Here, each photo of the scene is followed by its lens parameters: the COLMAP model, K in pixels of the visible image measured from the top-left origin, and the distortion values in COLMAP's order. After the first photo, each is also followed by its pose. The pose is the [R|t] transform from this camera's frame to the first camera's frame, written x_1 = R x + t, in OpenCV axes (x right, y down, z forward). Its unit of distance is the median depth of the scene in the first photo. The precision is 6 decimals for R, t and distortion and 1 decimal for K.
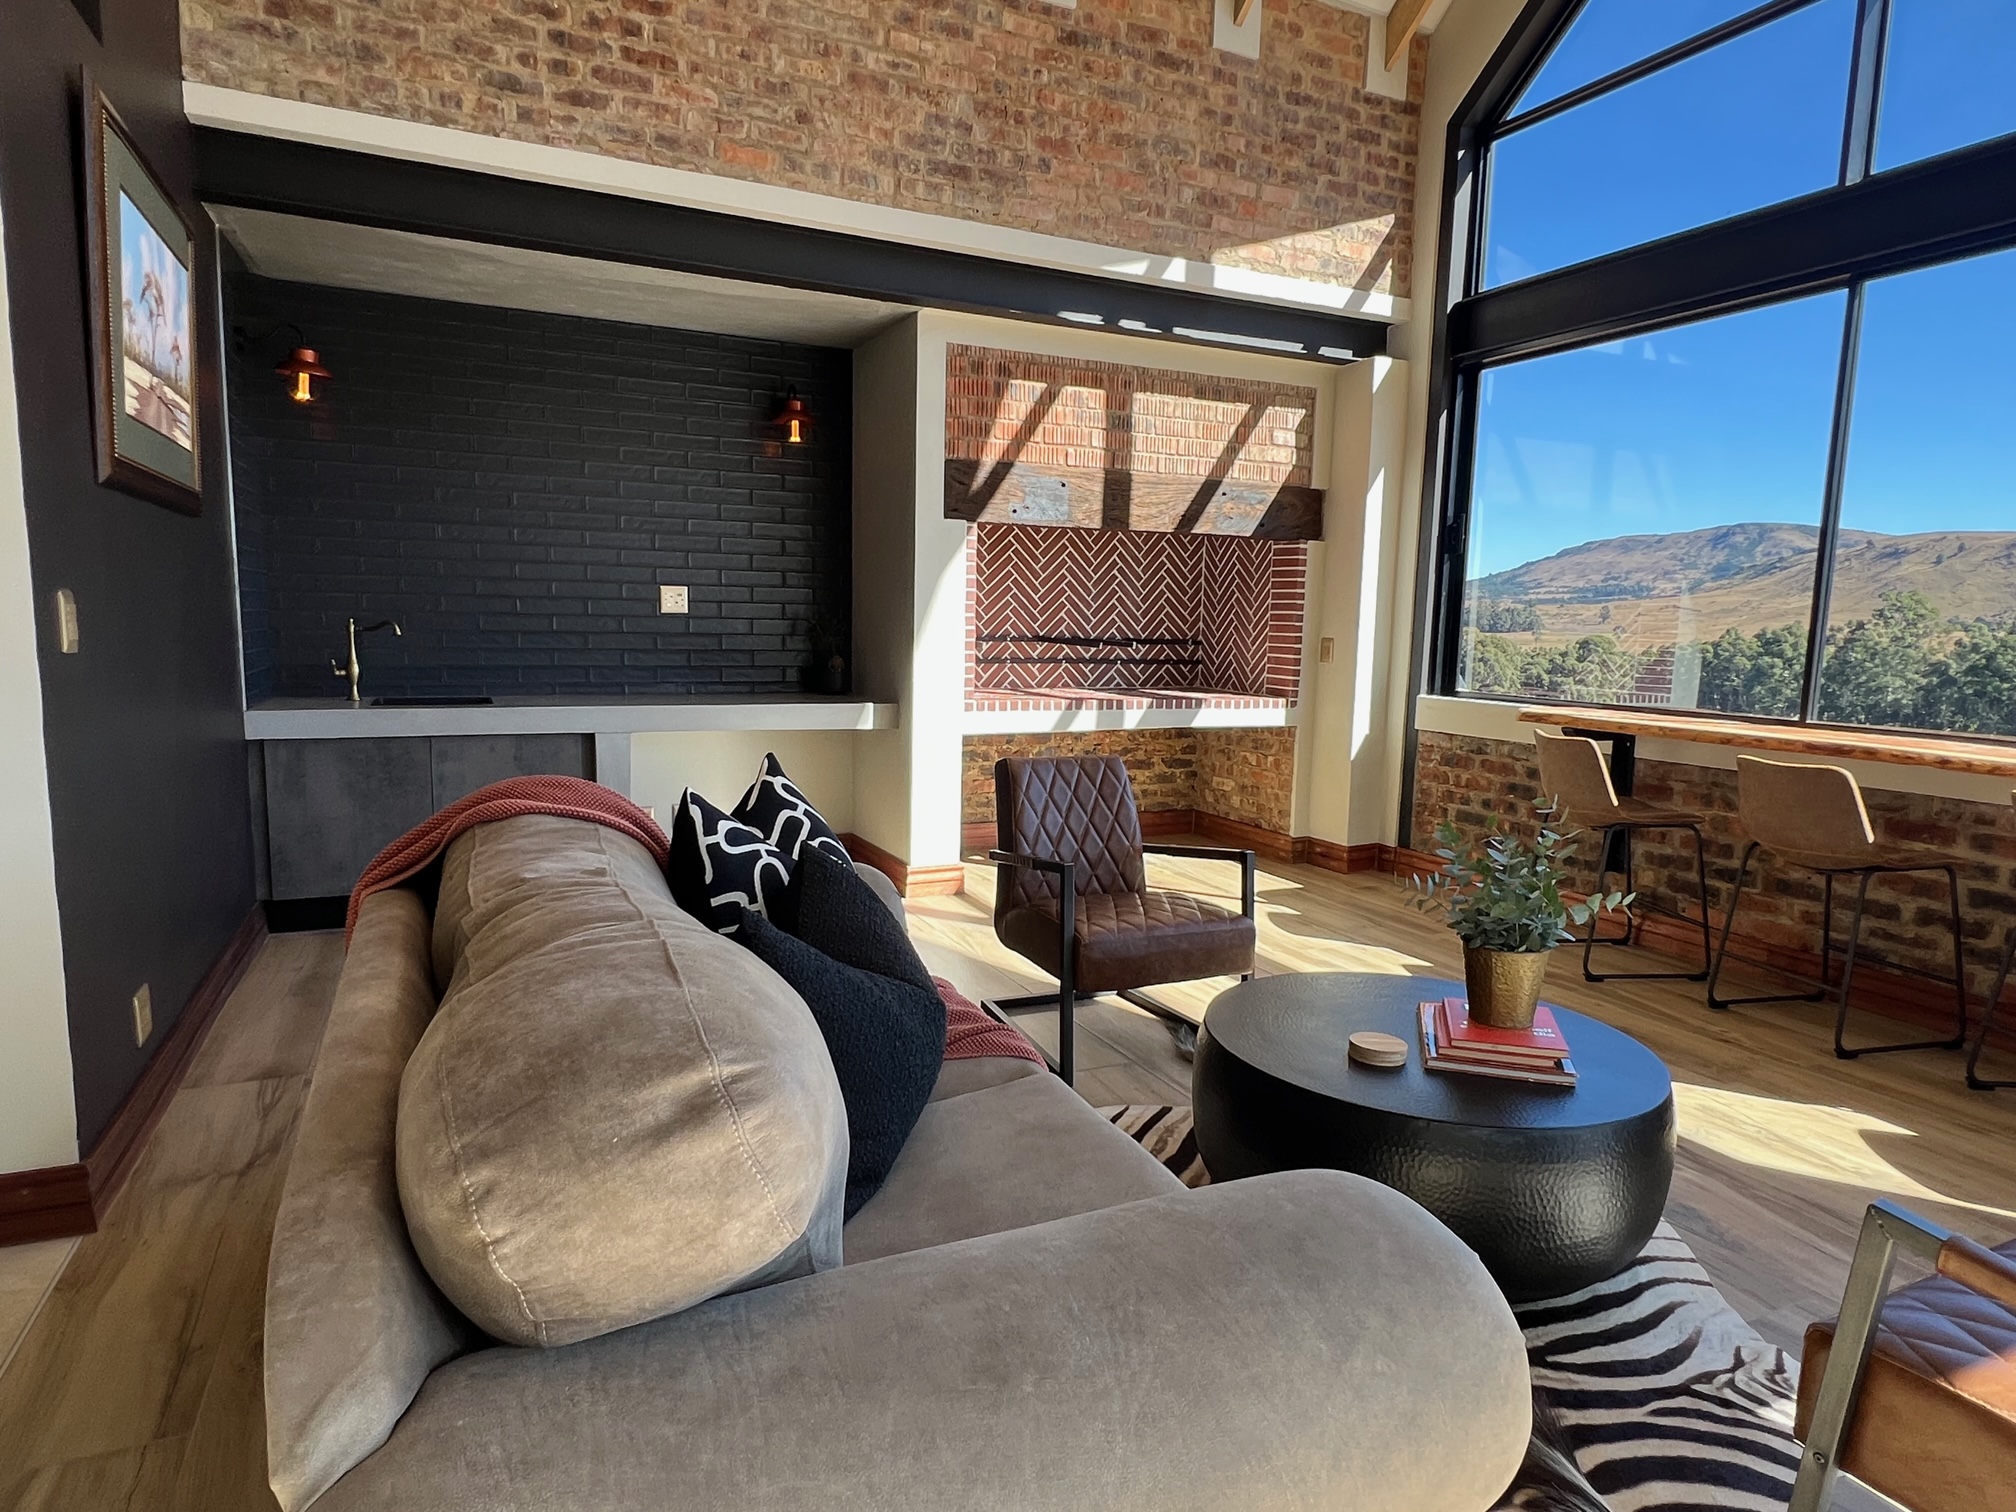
lens RADIAL K [[1164.0, 0, 999.3], [0, 1164.0, 756.6], [0, 0, 1]] dist [-0.002816, 0.000952]
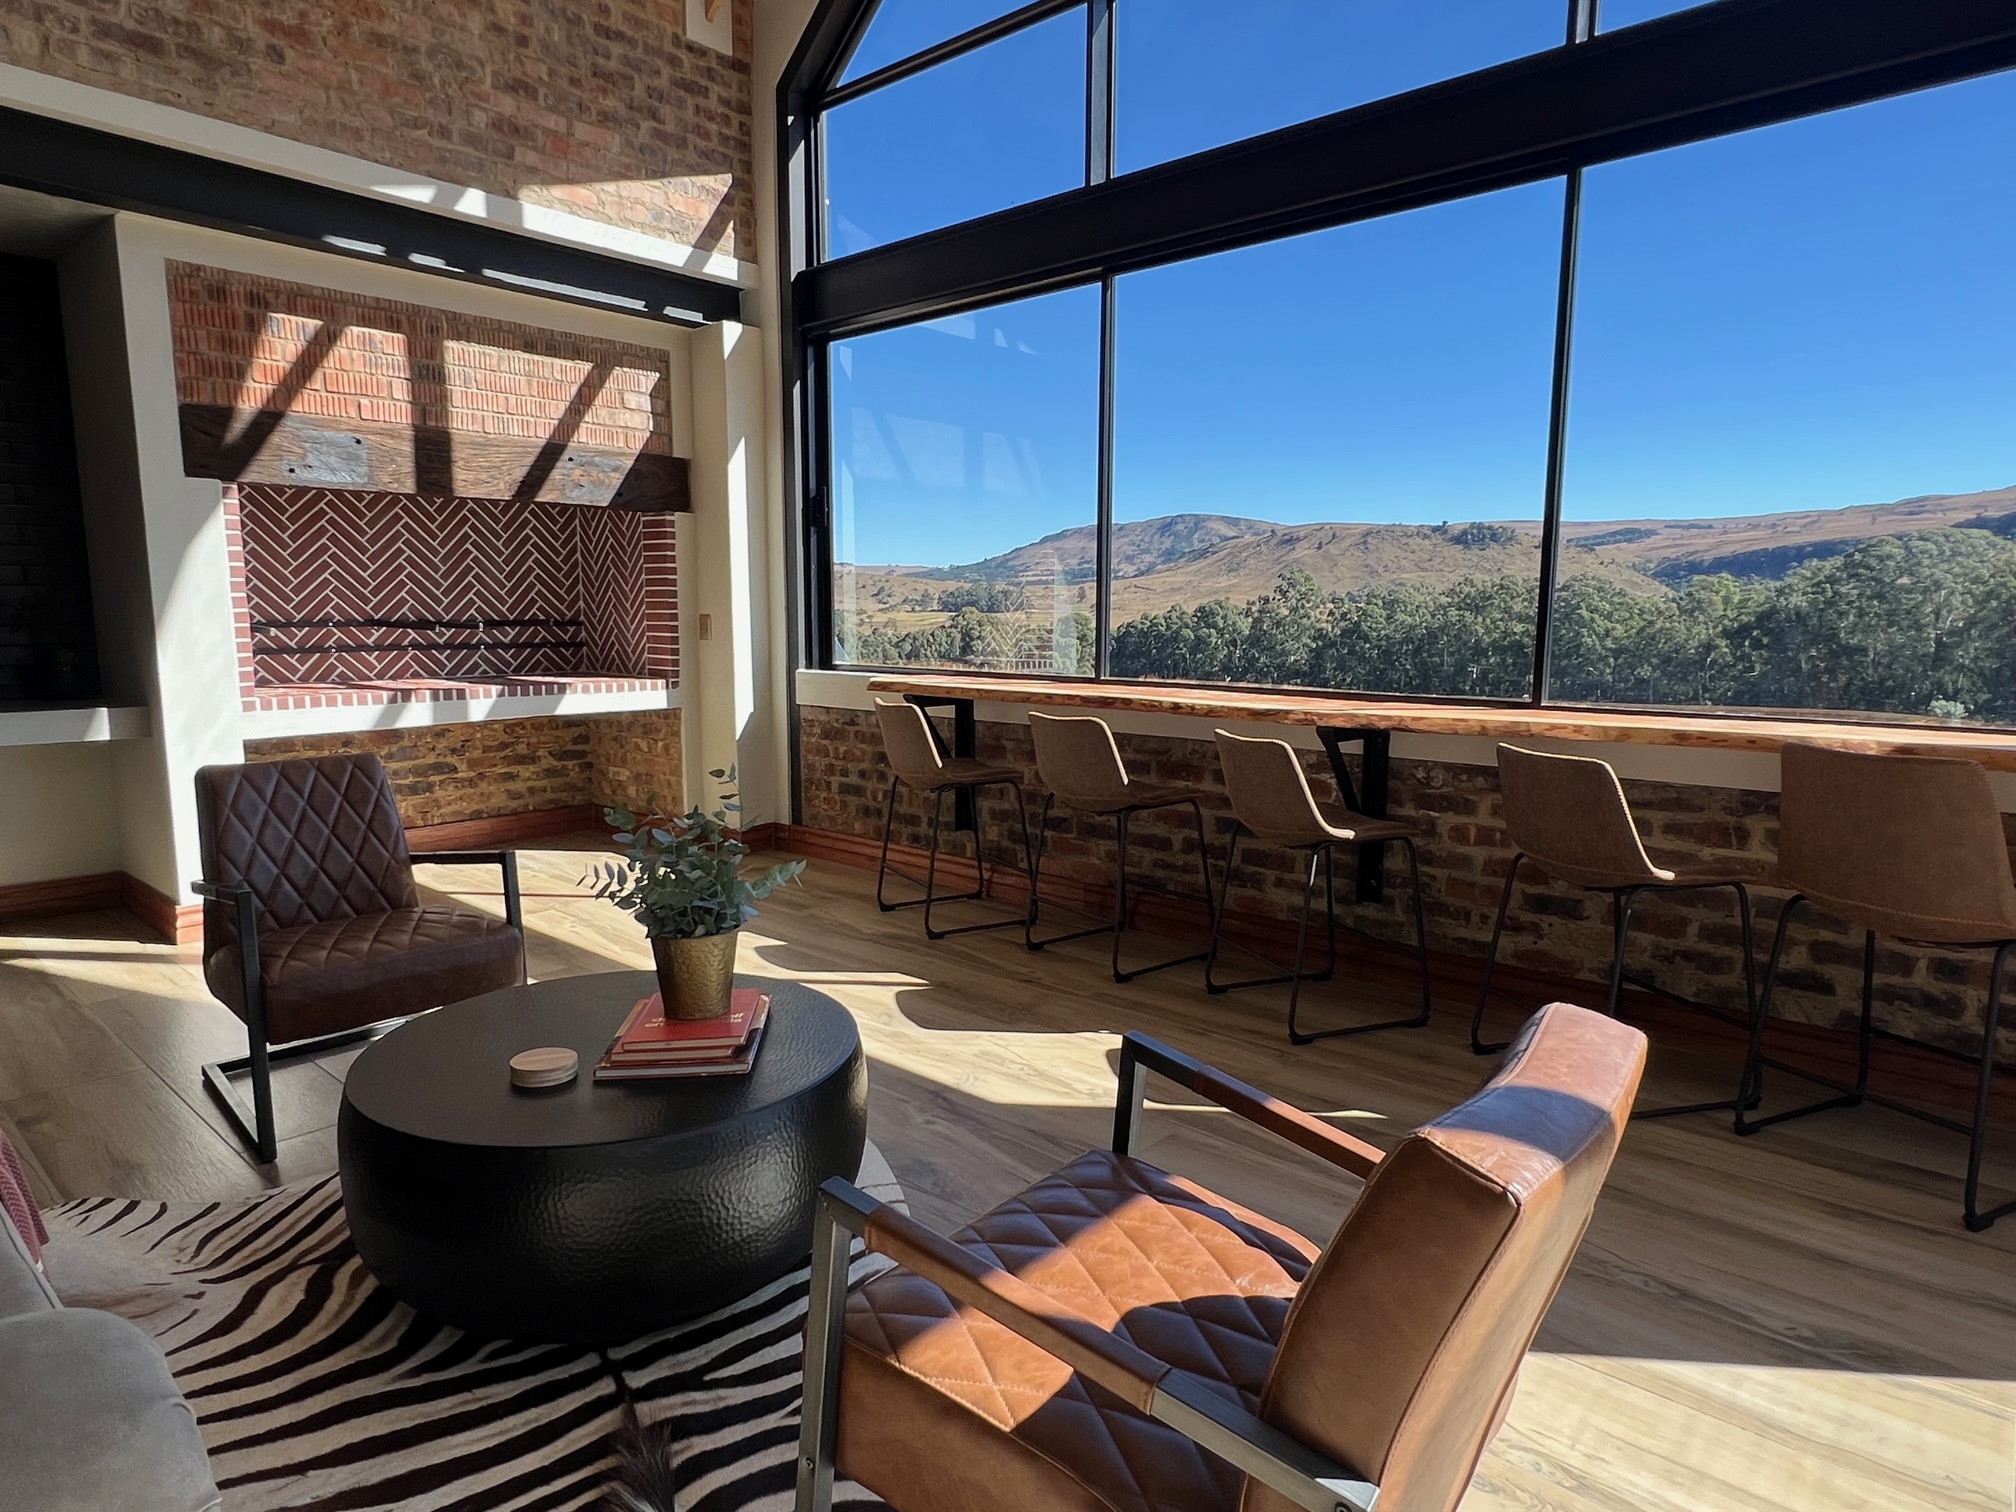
lens RADIAL K [[1164.0, 0, 1008.8], [0, 1164.0, 755.9], [0, 0, 1]] dist [-0.002816, 0.000952]
pose [[0.914819, -0.070733, 0.397621, 0.139272], [0.066021, 0.997491, 0.025548, 0.007650], [-0.398430, 0.002880, 0.917194, 0.023088]]
